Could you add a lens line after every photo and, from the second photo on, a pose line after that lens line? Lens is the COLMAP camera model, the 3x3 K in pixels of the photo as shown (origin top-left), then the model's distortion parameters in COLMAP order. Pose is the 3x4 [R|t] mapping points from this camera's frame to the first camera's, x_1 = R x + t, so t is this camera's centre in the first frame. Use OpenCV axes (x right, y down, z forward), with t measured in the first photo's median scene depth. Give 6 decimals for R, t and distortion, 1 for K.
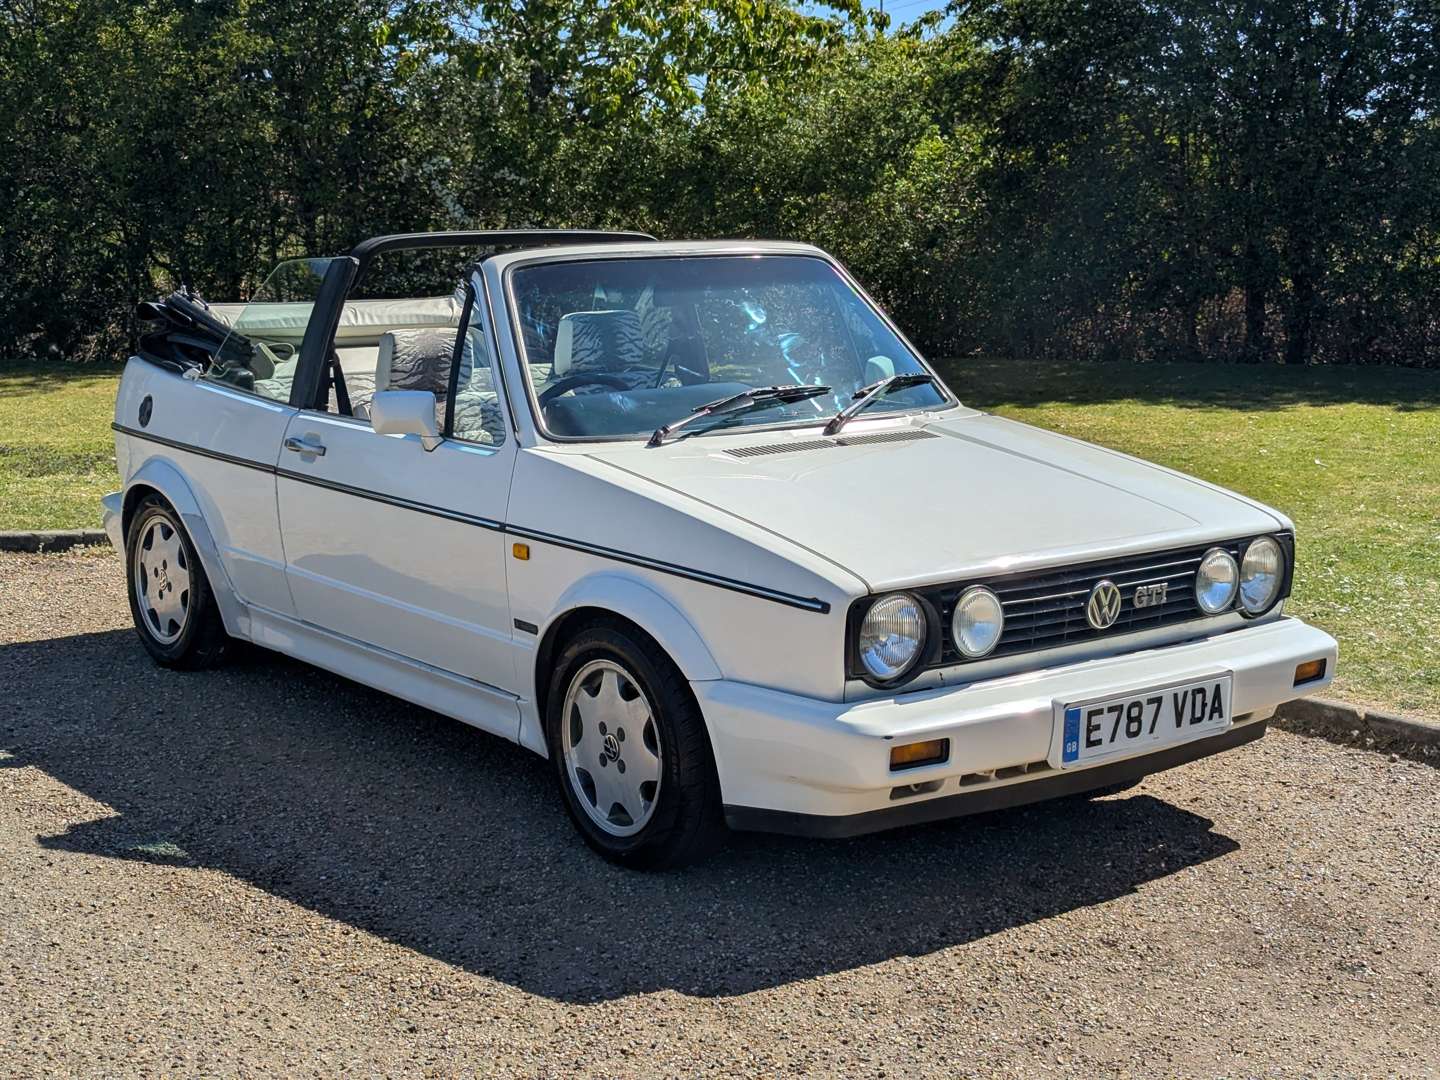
lens RADIAL K [[2172.9, 0, 739.8], [0, 2172.9, 507.5], [0, 0, 1]] dist [0.141687, -0.060363]
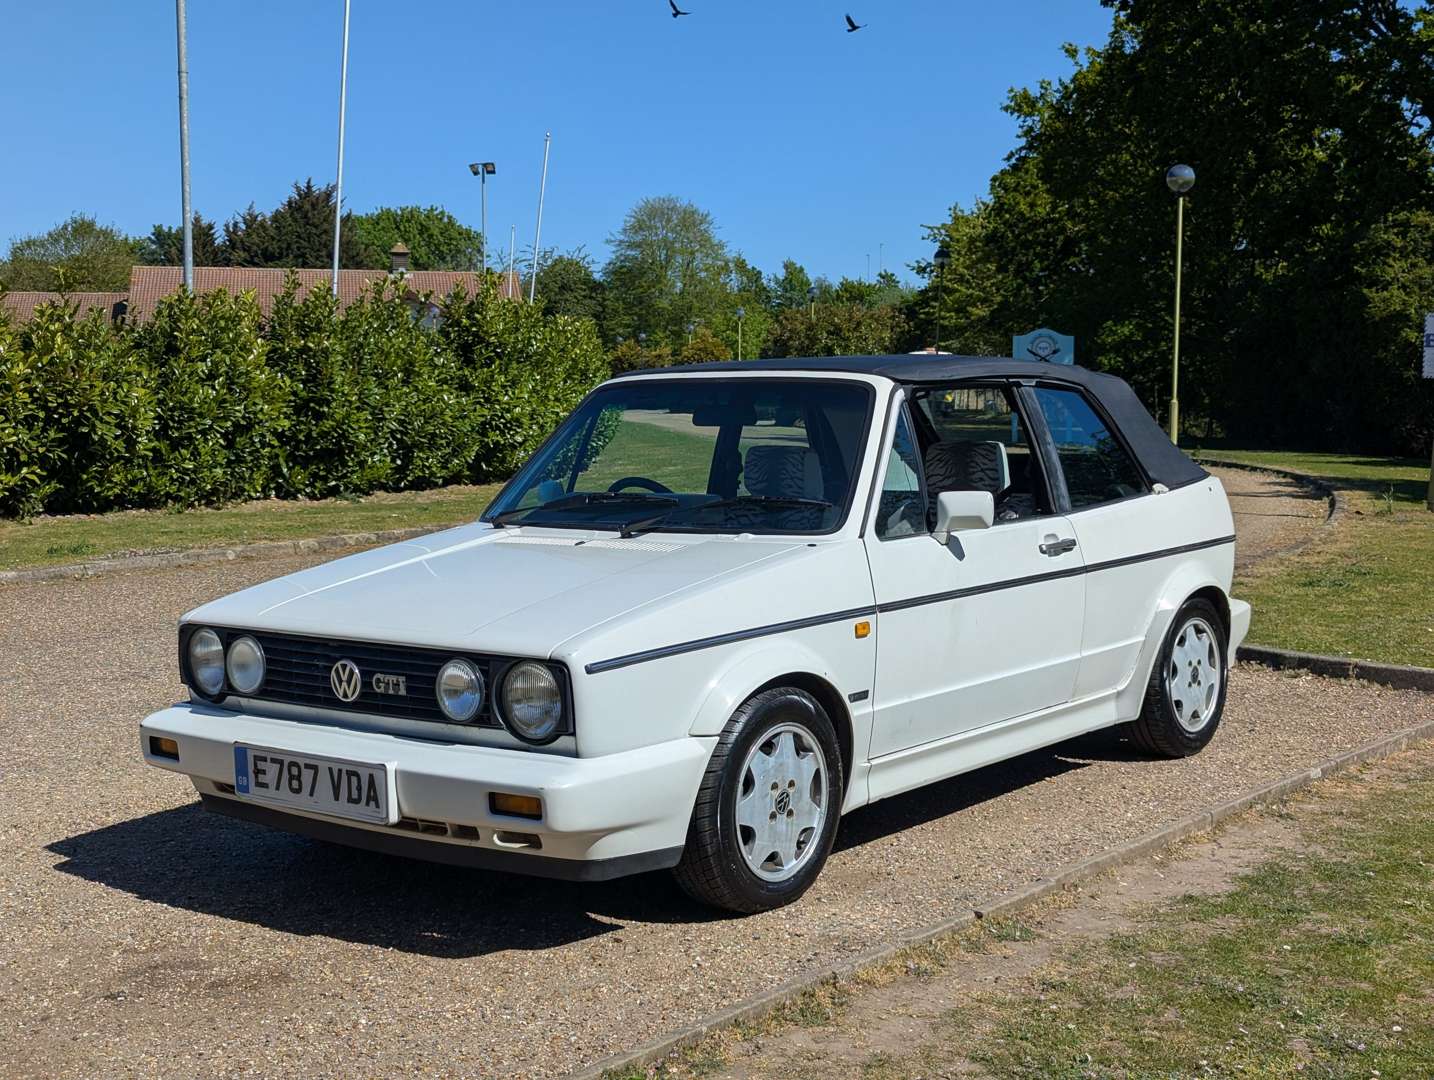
lens RADIAL K [[2006.5, 0, 724.5], [0, 2006.5, 518.1], [0, 0, 1]] dist [0.202385, -0.741160]
pose [[0.241172, 0.066021, -0.968234, 1.165779], [-0.132229, 0.990615, 0.034610, -0.096373], [0.961432, 0.119682, 0.247638, 0.874489]]
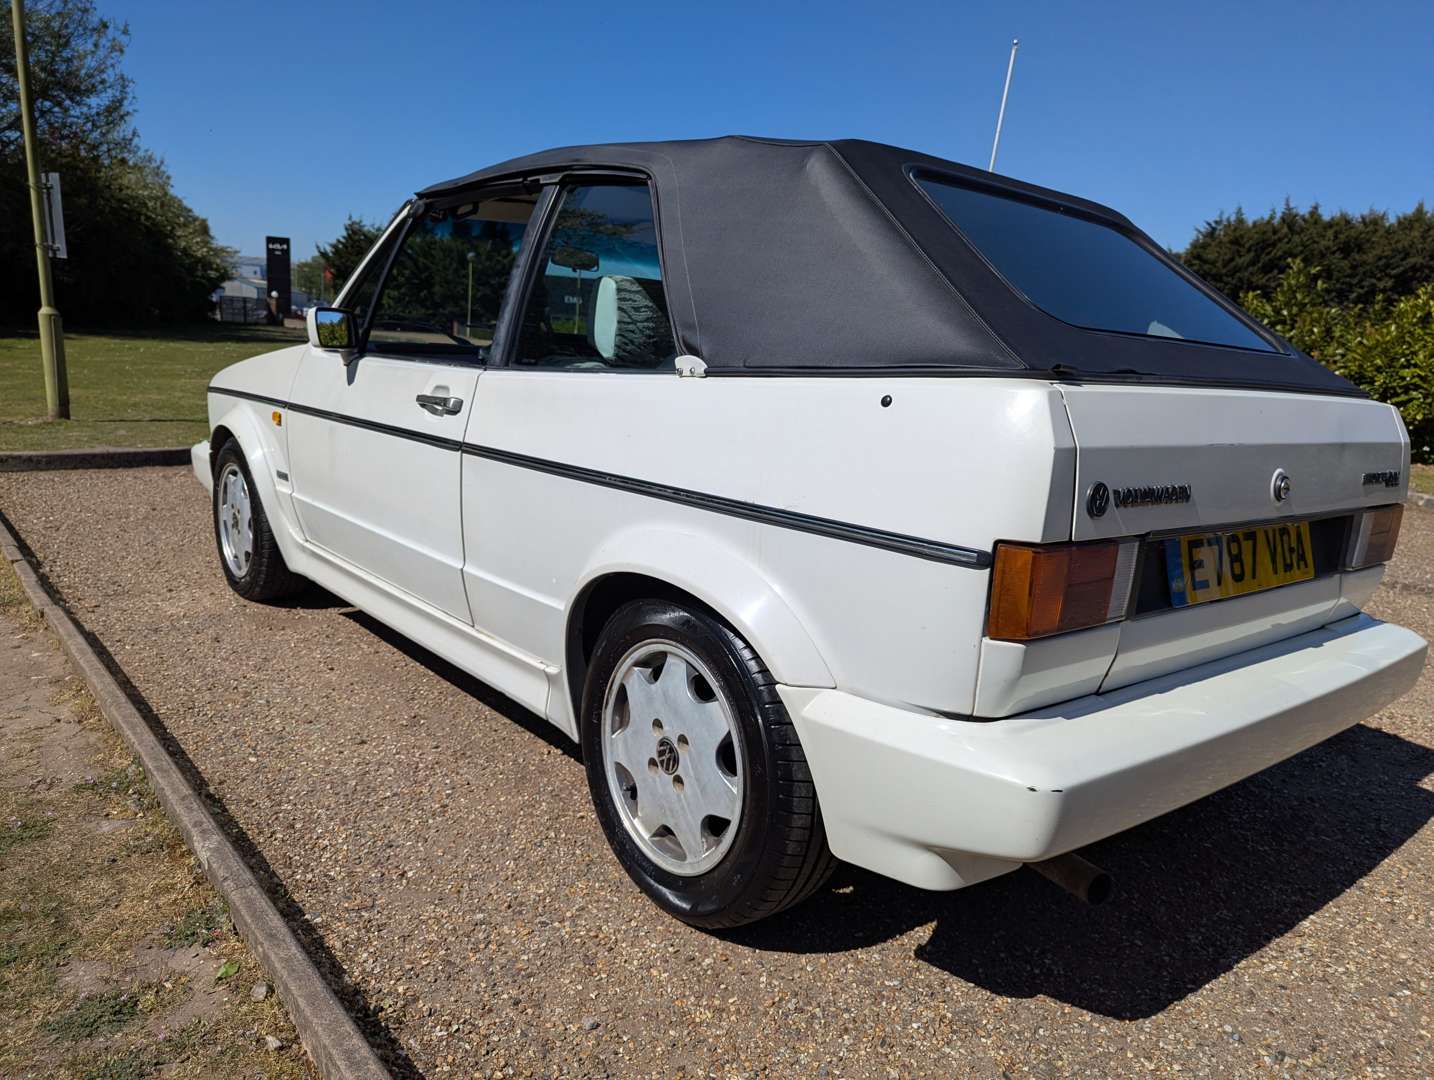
lens RADIAL K [[1010.0, 0, 711.8], [0, 1010.0, 549.2], [0, 0, 1]] dist [0.058066, -0.044556]
pose [[-0.997604, -0.058938, -0.036235, -0.105994], [-0.067730, 0.938826, 0.337666, -0.166925], [0.014117, 0.339311, -0.940568, 1.850934]]
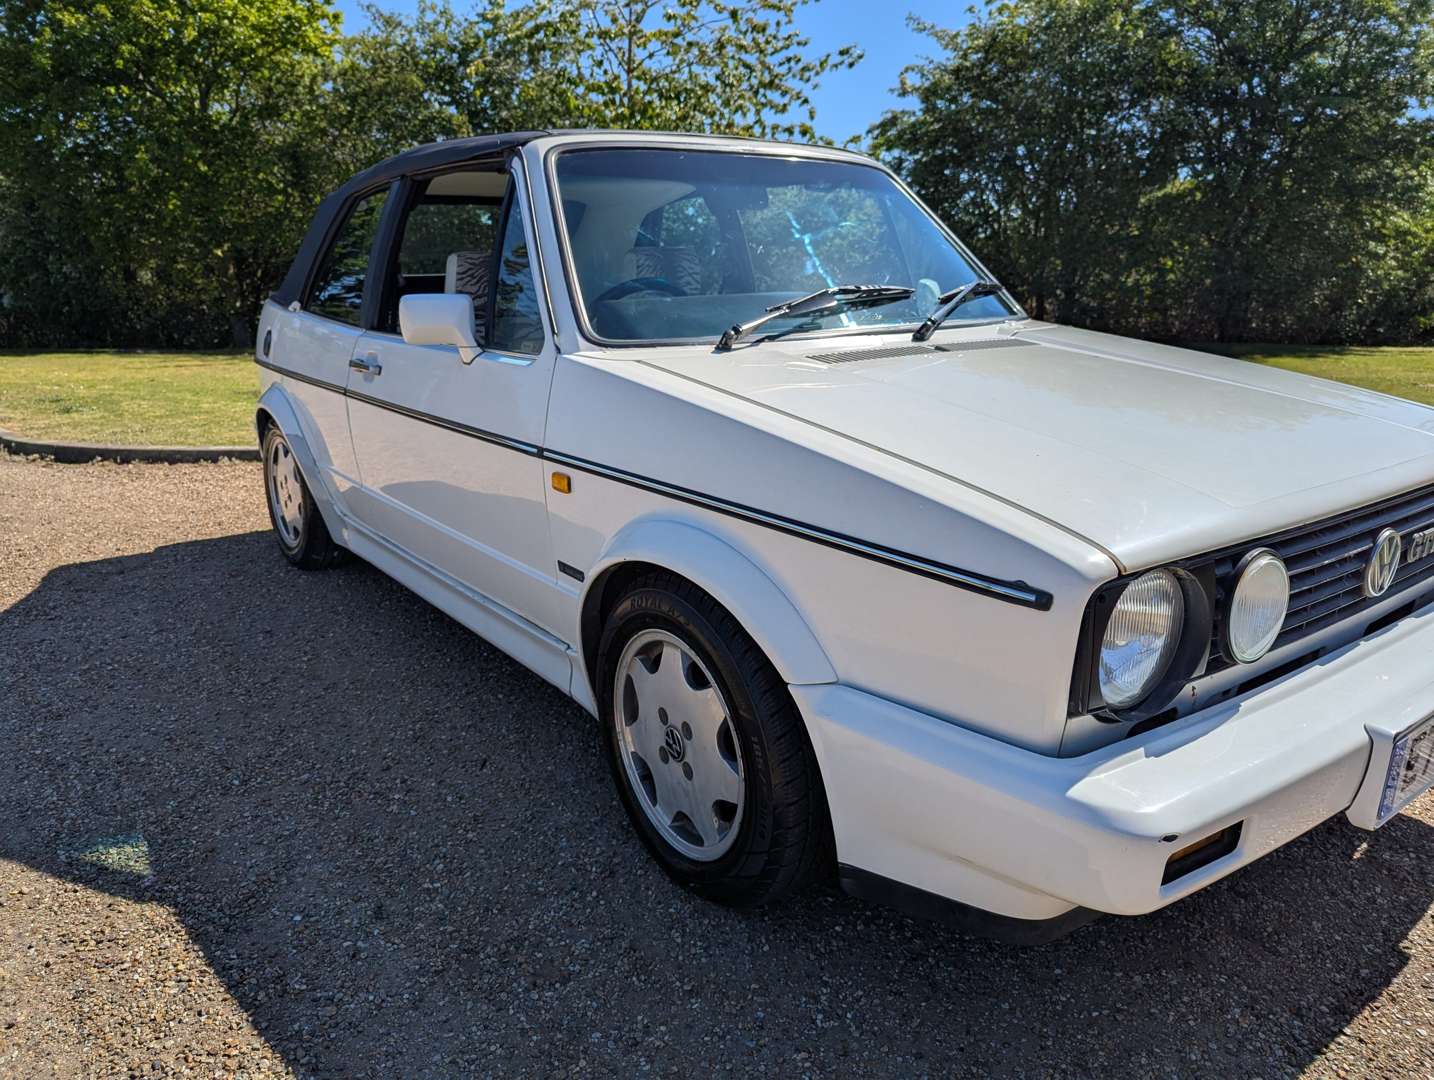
lens RADIAL K [[1010.0, 0, 711.8], [0, 1010.0, 549.2], [0, 0, 1]] dist [0.058066, -0.044556]
pose [[0.999723, -0.003623, -0.023256, -0.036329], [0.006399, 0.992704, 0.120408, -0.000081], [0.022650, -0.120523, 0.992452, 0.636956]]
